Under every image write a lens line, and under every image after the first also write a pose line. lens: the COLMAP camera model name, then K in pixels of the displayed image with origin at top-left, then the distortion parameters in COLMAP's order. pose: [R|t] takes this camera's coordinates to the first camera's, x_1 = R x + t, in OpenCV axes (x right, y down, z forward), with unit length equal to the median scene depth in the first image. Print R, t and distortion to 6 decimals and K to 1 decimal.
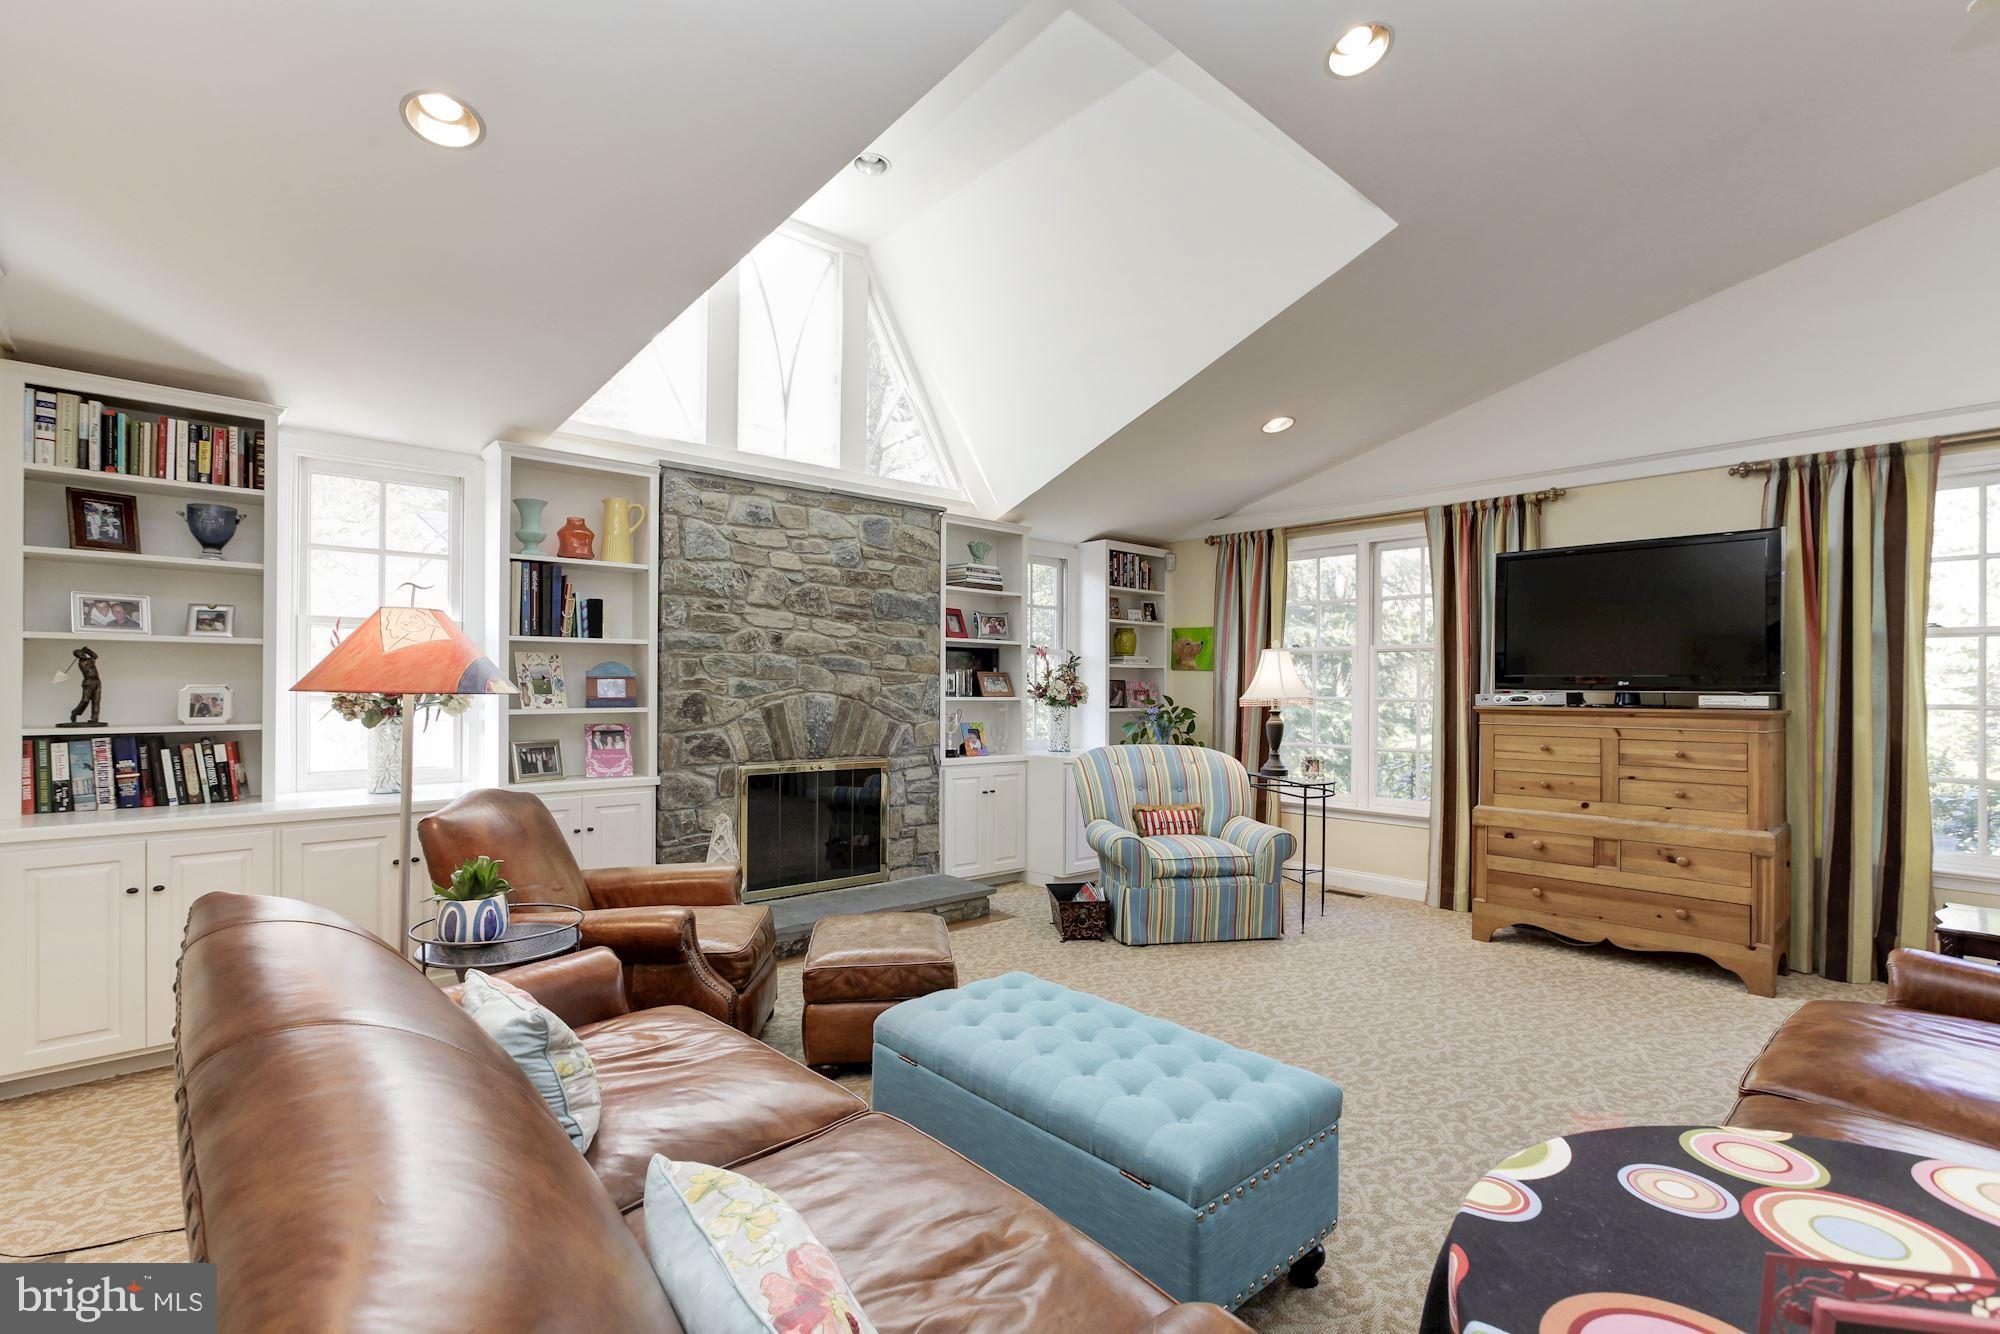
lens RADIAL K [[934.9, 0, 1002.0], [0, 934.9, 674.0], [0, 0, 1]] dist [-0.053595, 0.045344]
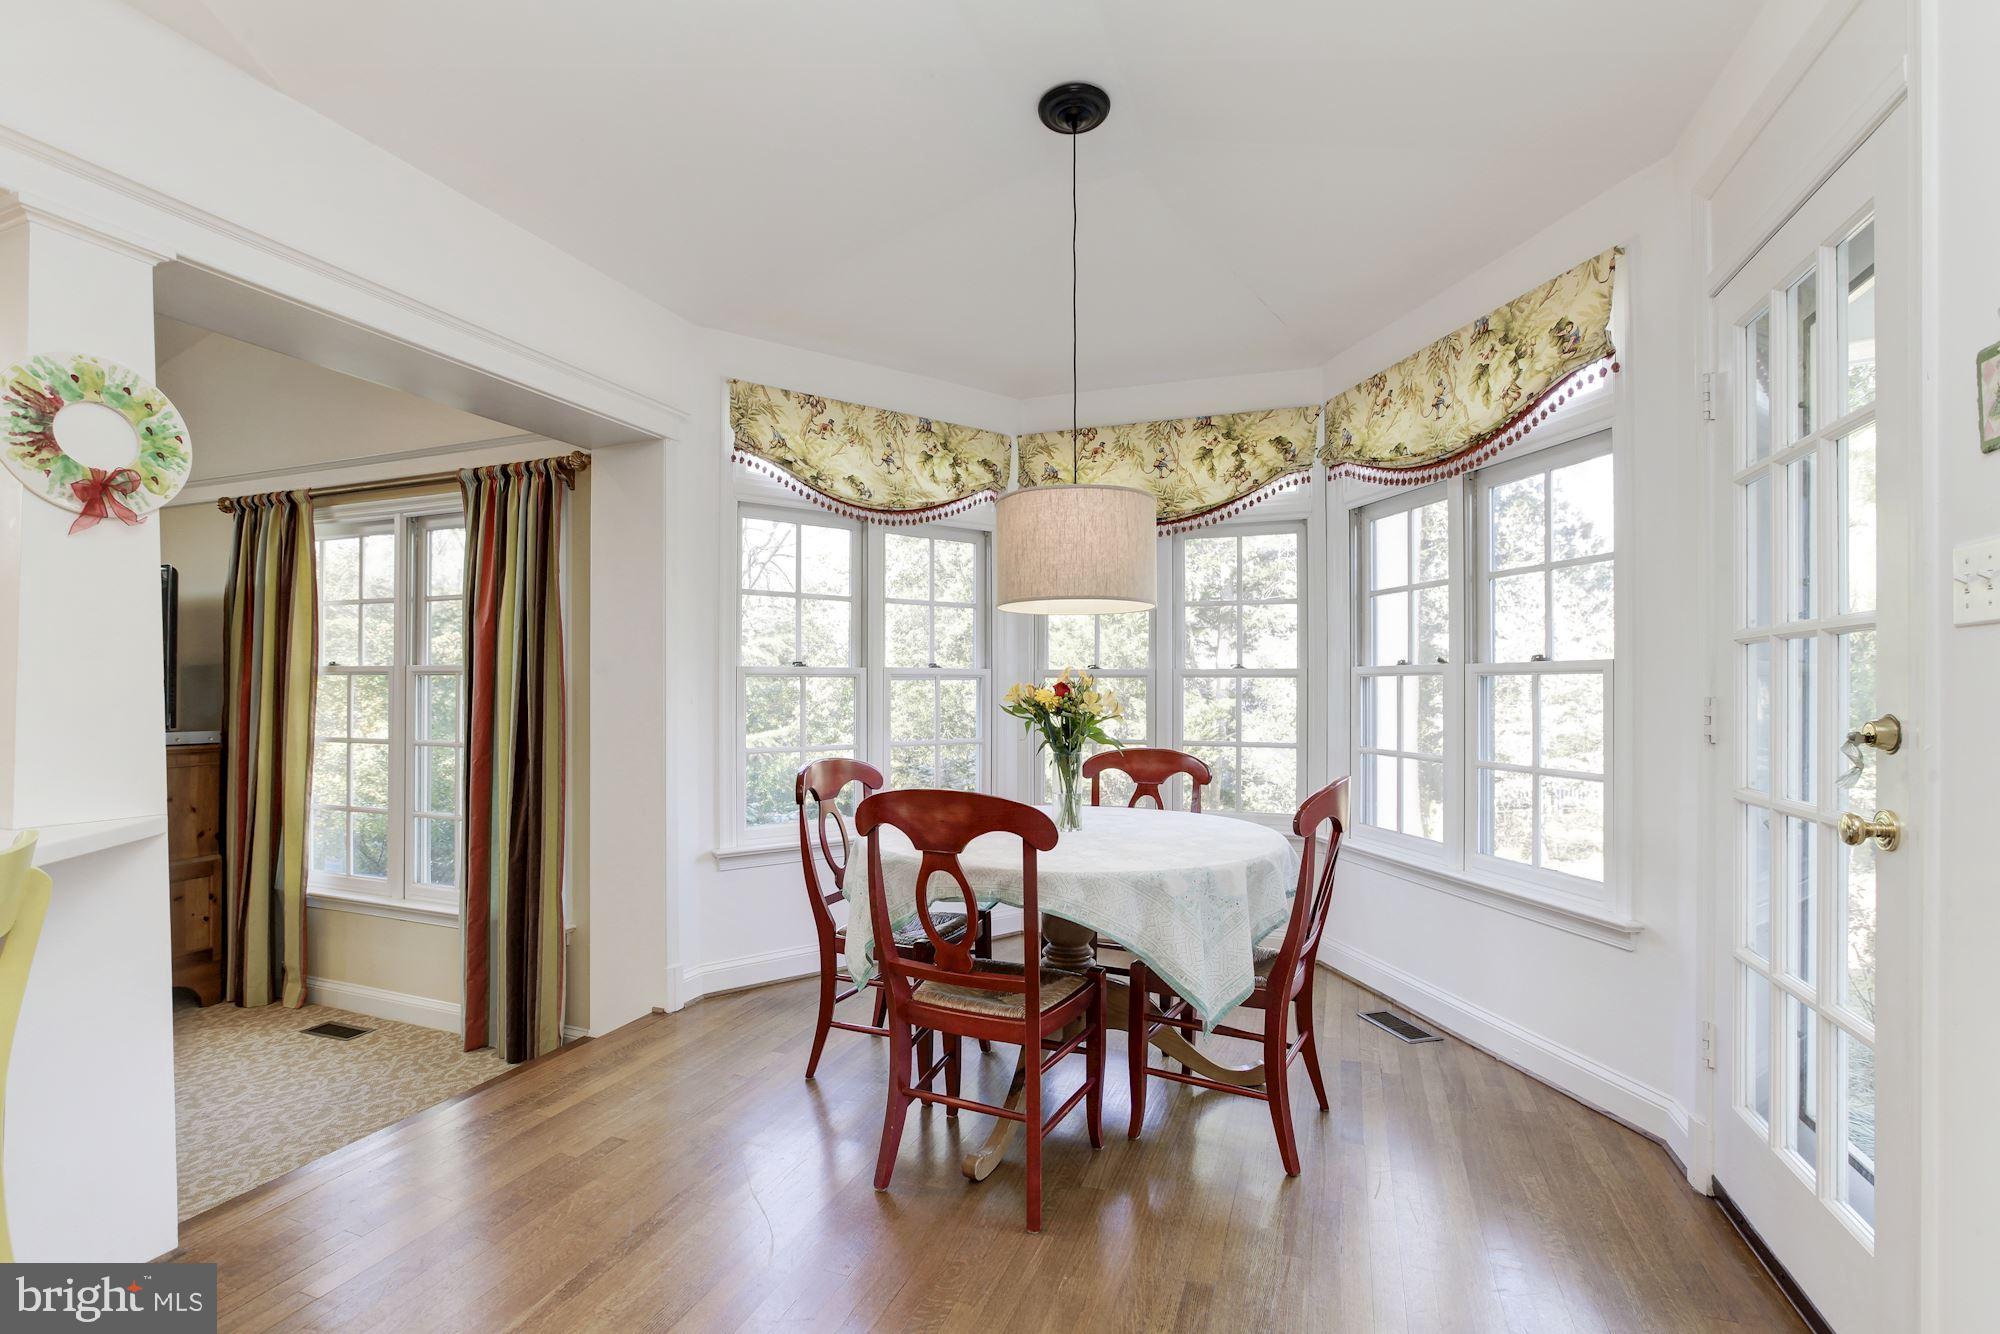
lens RADIAL K [[895.9, 0, 980.6], [0, 895.9, 685.7], [0, 0, 1]] dist [-0.054830, 0.021023]
pose [[0.901711, -0.000812, 0.432339, 1.080468], [-0.005796, 0.999886, 0.013965, -0.041182], [-0.432301, -0.015098, 0.901603, -0.198789]]
